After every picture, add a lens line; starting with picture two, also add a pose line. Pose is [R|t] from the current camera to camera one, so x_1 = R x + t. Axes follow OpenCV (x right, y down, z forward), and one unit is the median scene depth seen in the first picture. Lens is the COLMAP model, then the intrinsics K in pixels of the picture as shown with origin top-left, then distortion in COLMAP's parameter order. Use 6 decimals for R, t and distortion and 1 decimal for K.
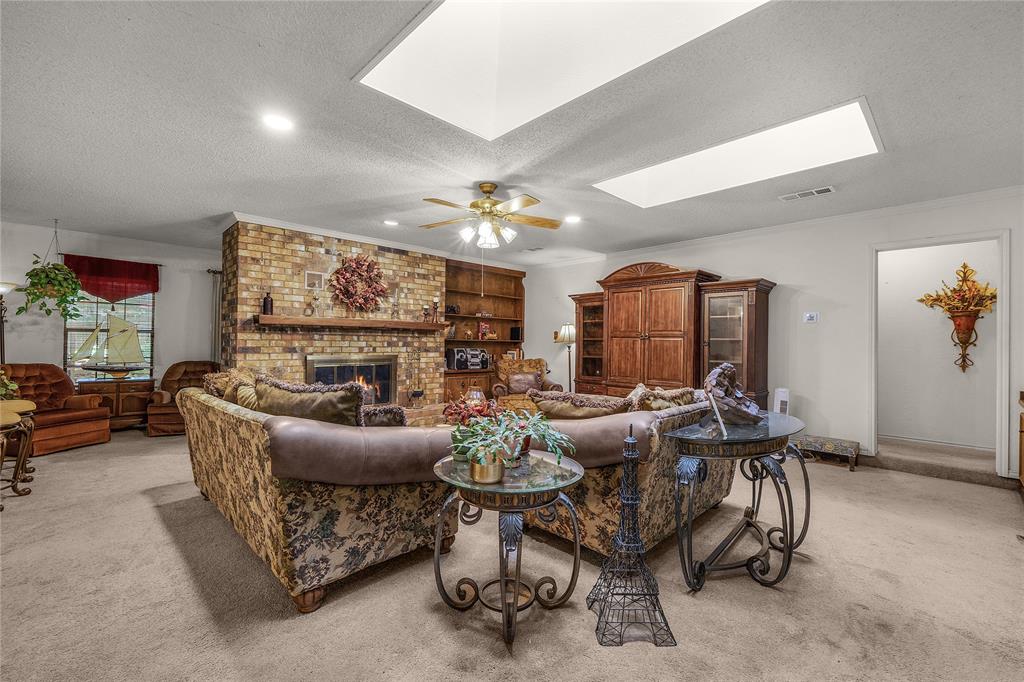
lens RADIAL K [[438.2, 0, 492.9], [0, 438.2, 340.0], [0, 0, 1]] dist [0.006120, 0.000451]
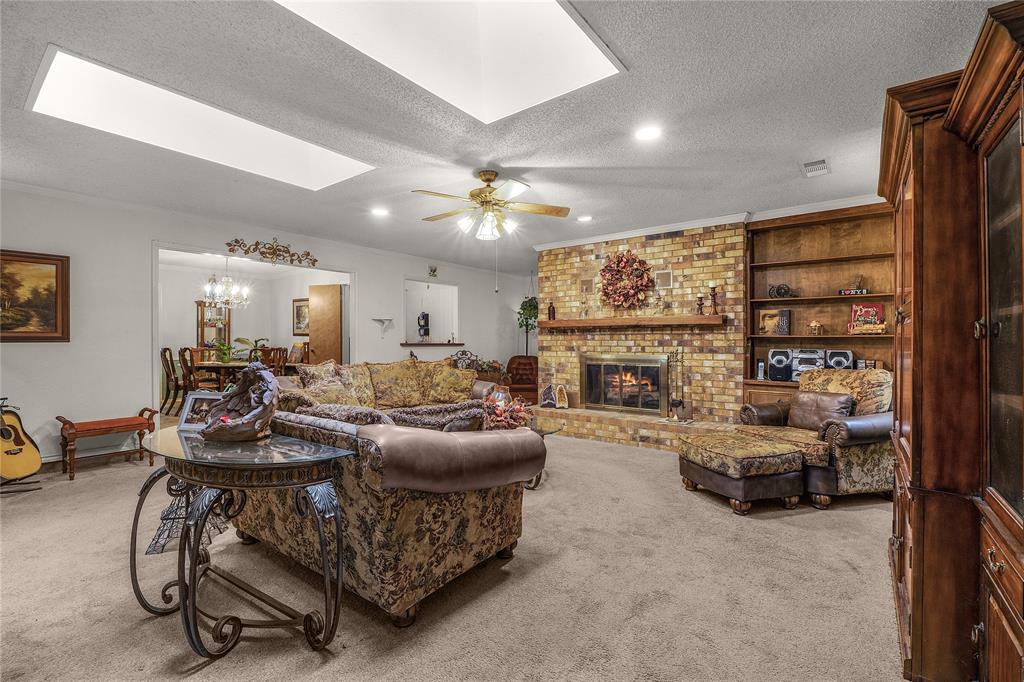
lens RADIAL K [[438.2, 0, 515.9], [0, 438.2, 341.3], [0, 0, 1]] dist [0.006120, 0.000451]
pose [[0.182737, -0.011543, -0.983094, 0.630894], [0.008643, 0.999911, -0.010134, 0.013448], [0.983124, -0.006645, 0.182820, 0.602302]]
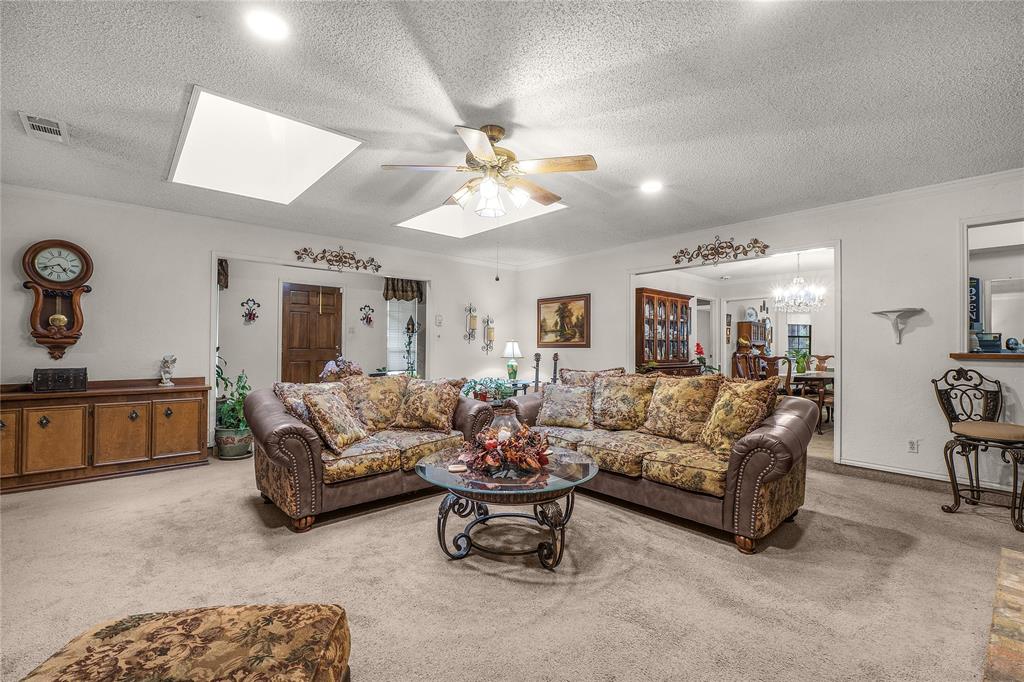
lens RADIAL K [[438.2, 0, 507.3], [0, 438.2, 339.7], [0, 0, 1]] dist [0.006120, 0.000451]
pose [[-0.999493, -0.019637, 0.025078, -0.040477], [-0.020076, 0.999648, -0.017369, 0.004576], [-0.024728, -0.017864, -0.999535, 1.171626]]
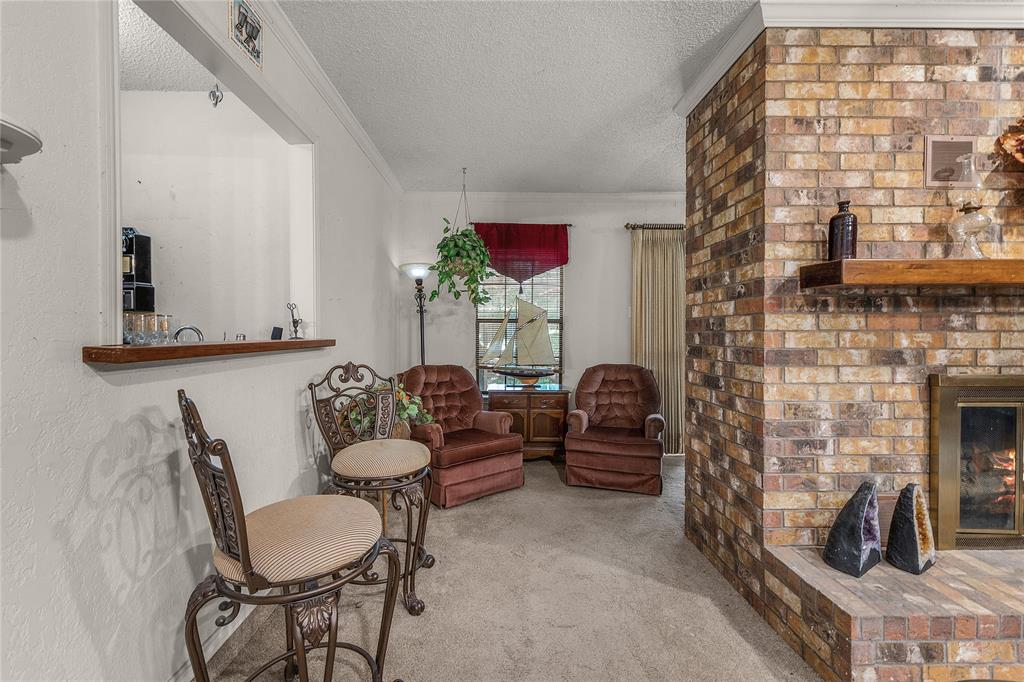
lens RADIAL K [[438.2, 0, 514.5], [0, 438.2, 338.1], [0, 0, 1]] dist [0.006120, 0.000451]
pose [[0.752286, 0.000719, -0.658836, -0.426749], [0.012031, 0.999818, 0.014828, -0.002353], [0.658726, -0.019081, 0.752141, 0.482739]]
